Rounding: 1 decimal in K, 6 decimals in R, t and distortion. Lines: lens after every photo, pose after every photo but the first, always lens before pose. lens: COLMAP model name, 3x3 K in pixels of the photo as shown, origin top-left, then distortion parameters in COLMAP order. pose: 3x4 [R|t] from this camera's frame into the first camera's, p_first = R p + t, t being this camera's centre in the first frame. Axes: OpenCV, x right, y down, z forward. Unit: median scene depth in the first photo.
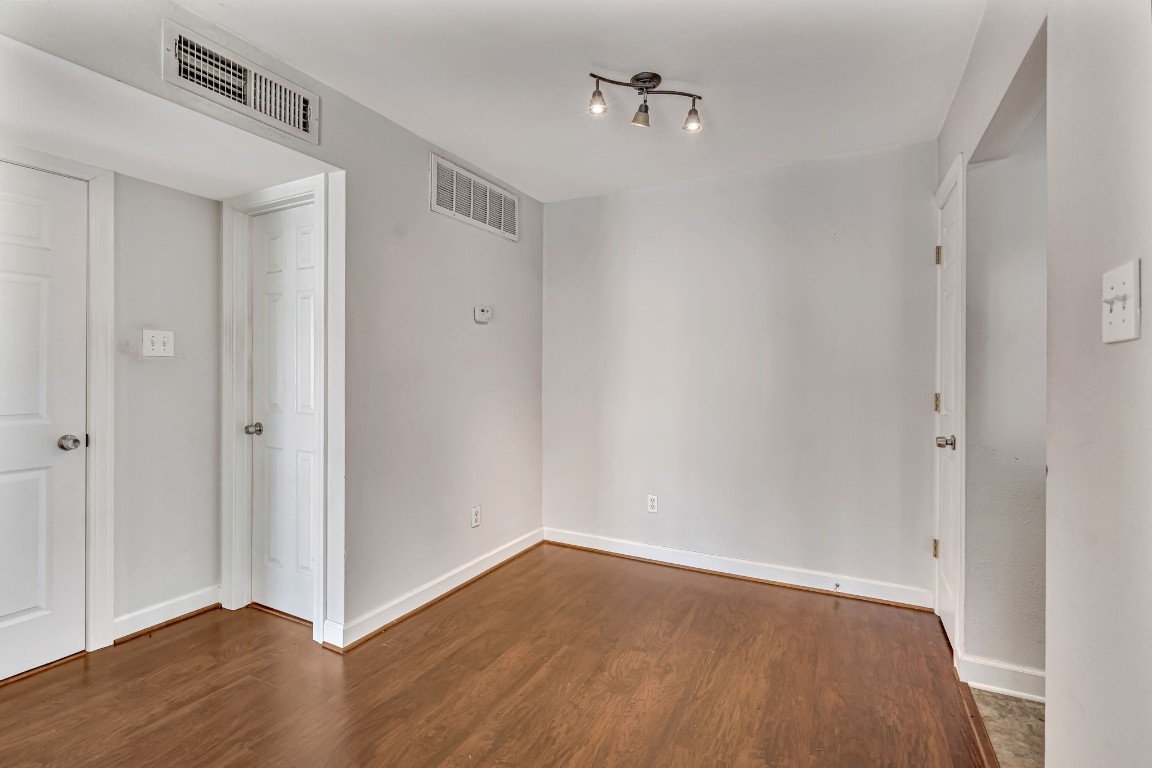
lens RADIAL K [[532.7, 0, 575.8], [0, 532.7, 370.1], [0, 0, 1]] dist [0.000000, 0.000376]
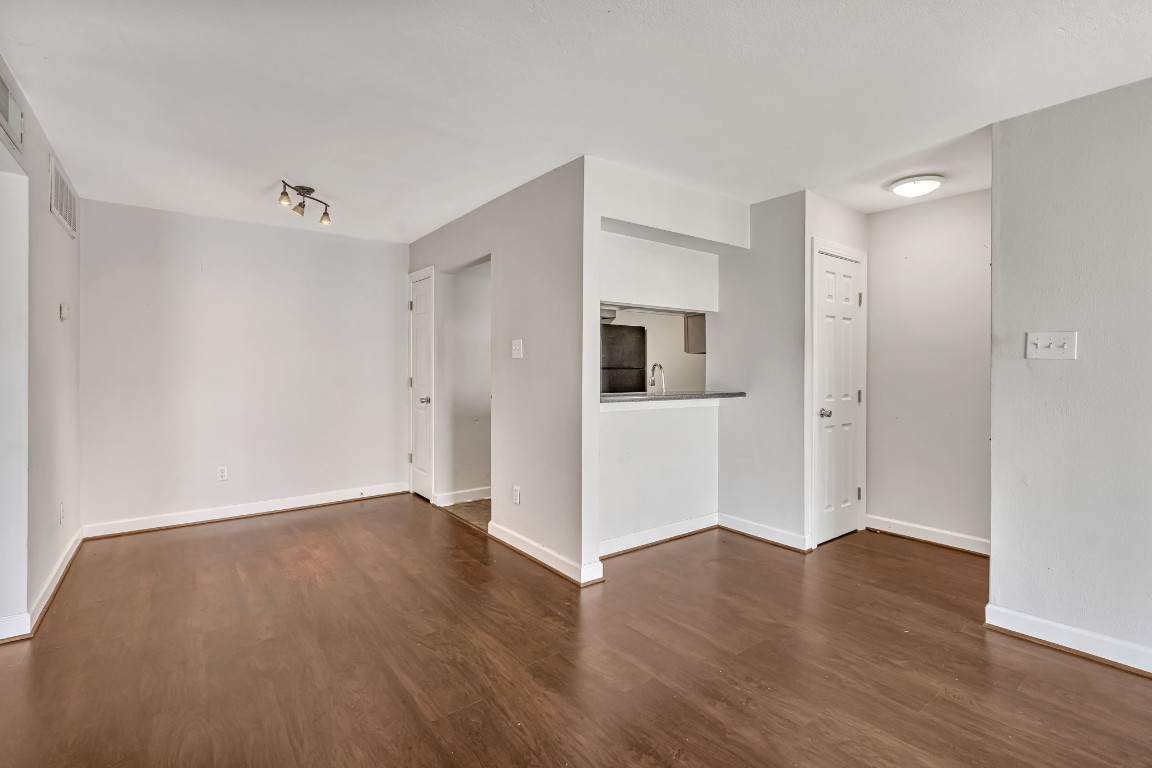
lens RADIAL K [[532.7, 0, 577.0], [0, 532.7, 368.0], [0, 0, 1]] dist [0.000000, 0.000376]
pose [[0.429613, -0.008691, 0.902971, -0.904282], [0.003913, 0.999962, 0.007762, -0.004145], [-0.903004, 0.000199, 0.429631, -0.419247]]
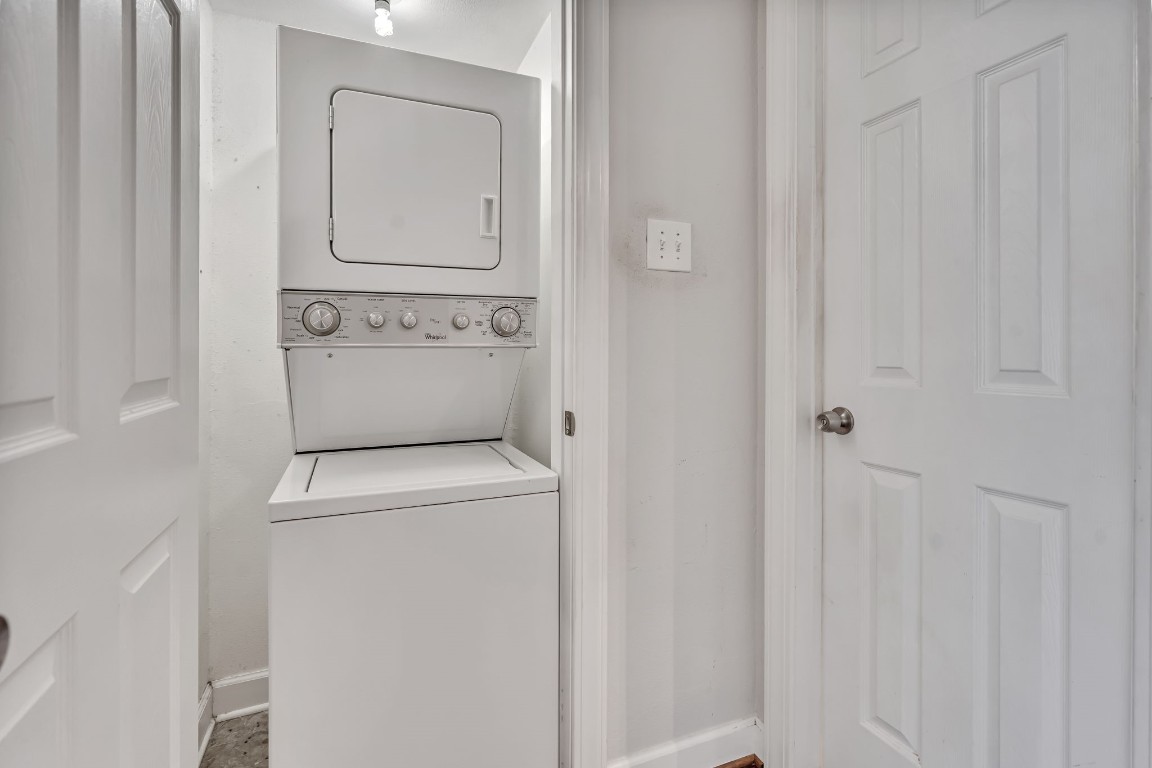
lens RADIAL K [[532.7, 0, 557.5], [0, 532.7, 354.0], [0, 0, 1]] dist [0.000000, 0.000376]
pose [[0.774650, -0.006379, -0.632359, -0.576705], [-0.001687, 0.999925, -0.012153, 0.067332], [0.632388, 0.010481, 0.774581, 0.563354]]
